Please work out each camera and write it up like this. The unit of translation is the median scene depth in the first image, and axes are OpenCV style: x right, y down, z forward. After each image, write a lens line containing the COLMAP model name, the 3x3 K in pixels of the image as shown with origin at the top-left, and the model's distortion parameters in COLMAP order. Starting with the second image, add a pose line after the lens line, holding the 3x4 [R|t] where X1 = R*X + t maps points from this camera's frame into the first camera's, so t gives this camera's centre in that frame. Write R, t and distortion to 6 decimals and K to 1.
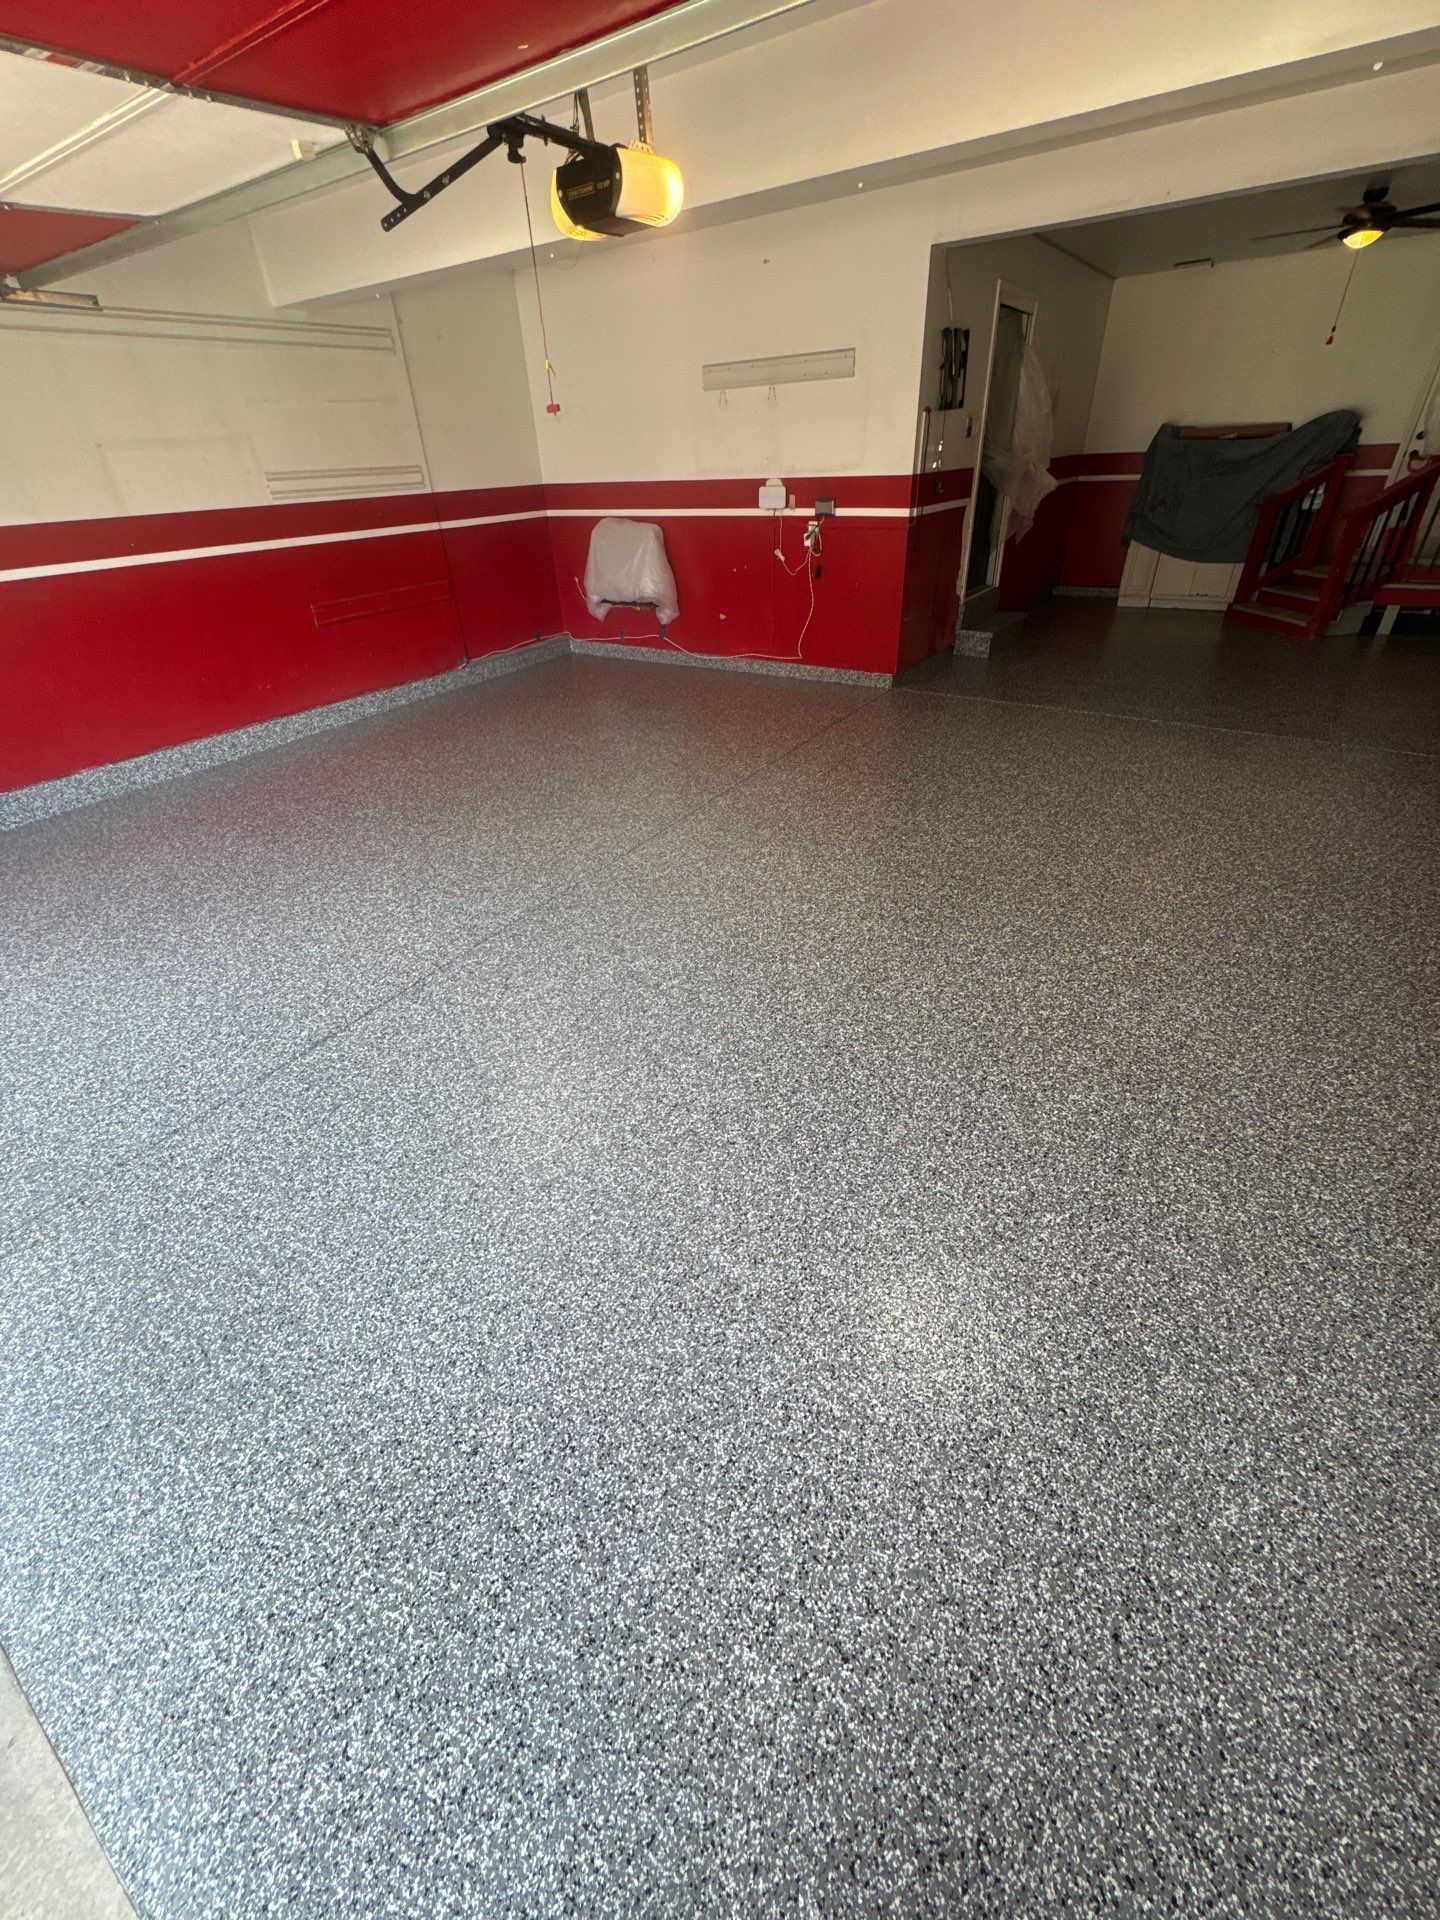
lens RADIAL K [[768.4, 0, 720.0], [0, 768.4, 960.0], [0, 0, 1]] dist [0.000887, 0.000126]
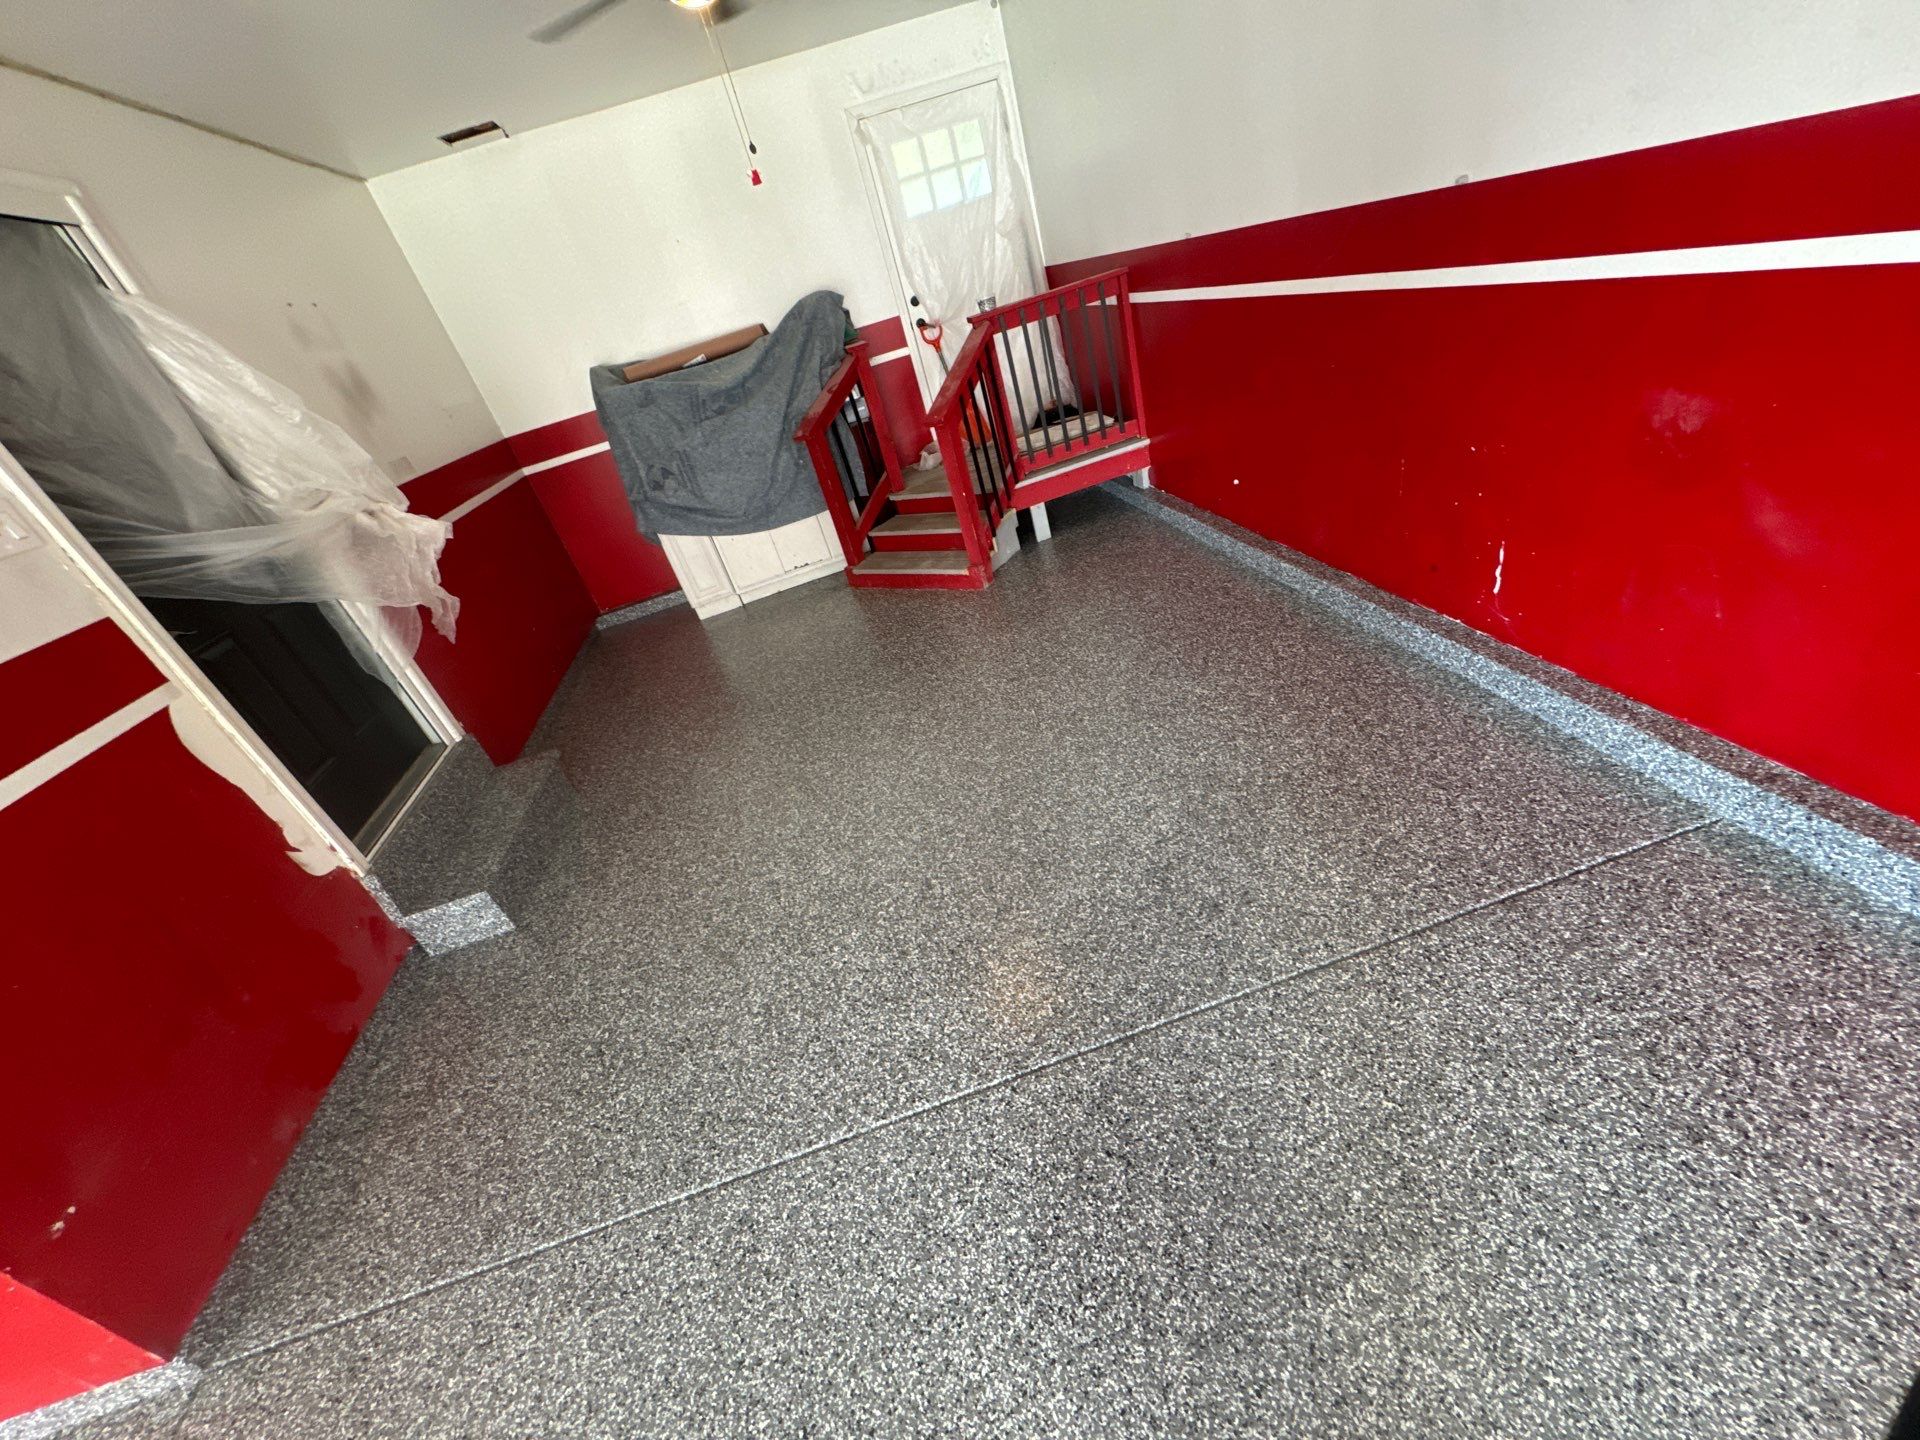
lens RADIAL K [[768.4, 0, 960.0], [0, 768.4, 720.0], [0, 0, 1]] dist [0.000887, 0.000126]
pose [[0.668243, -0.494026, 0.556229, 0.336699], [0.583134, 0.812111, 0.020727, -0.356198], [-0.461959, 0.310505, 0.830771, 0.507225]]
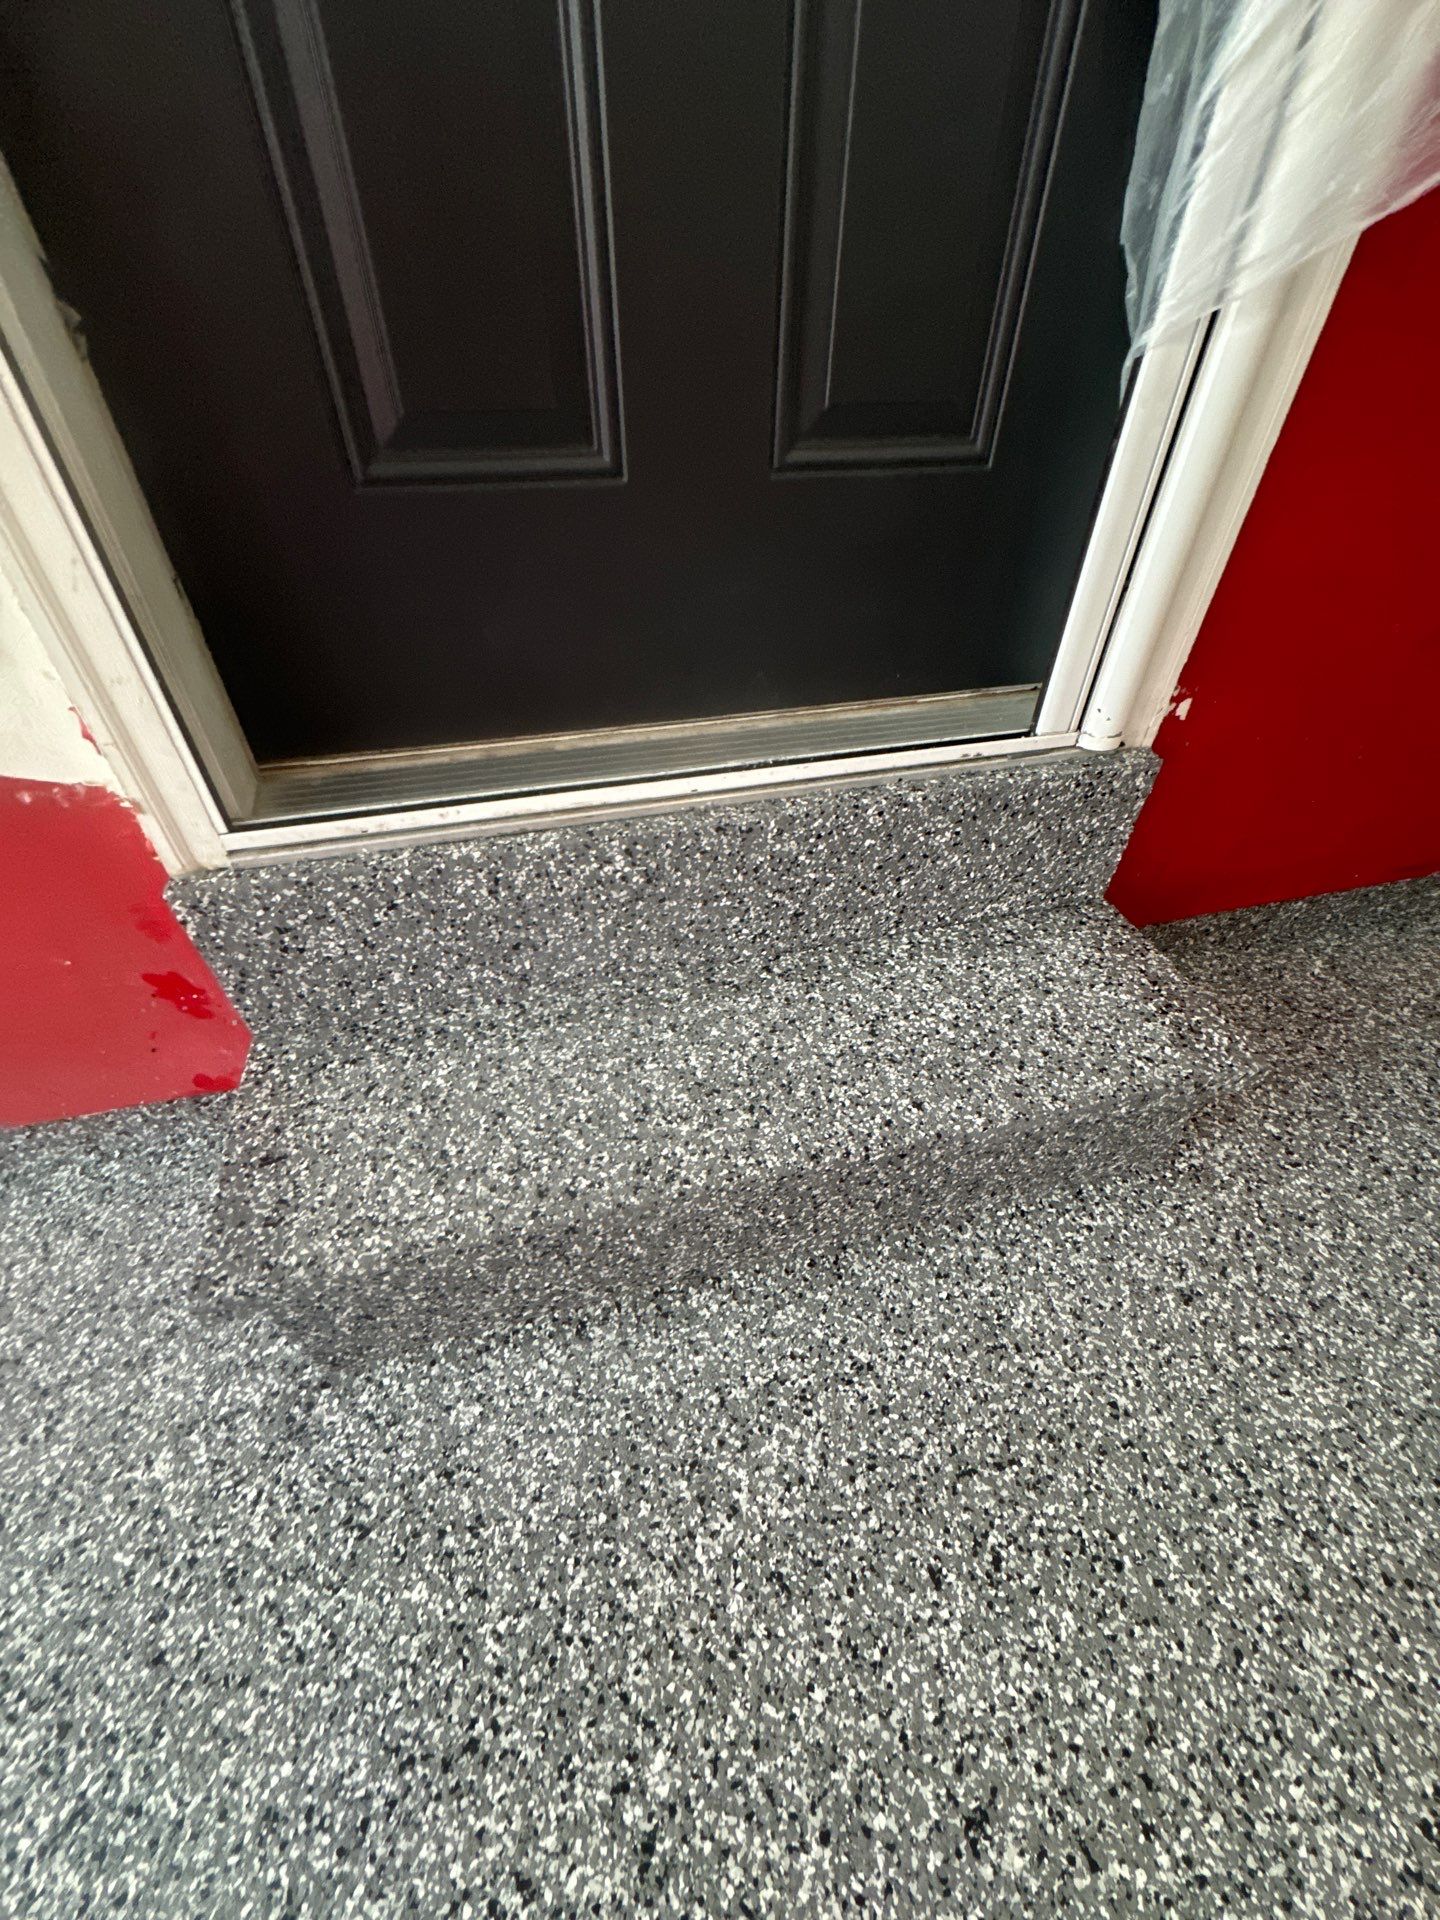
lens RADIAL K [[768.4, 0, 720.0], [0, 768.4, 960.0], [0, 0, 1]] dist [0.000887, 0.000126]
pose [[0.760766, 0.464998, -0.452782, 0.418552], [-0.396910, 0.885300, 0.242295, -0.501495], [0.513515, -0.004616, 0.858068, 0.938743]]
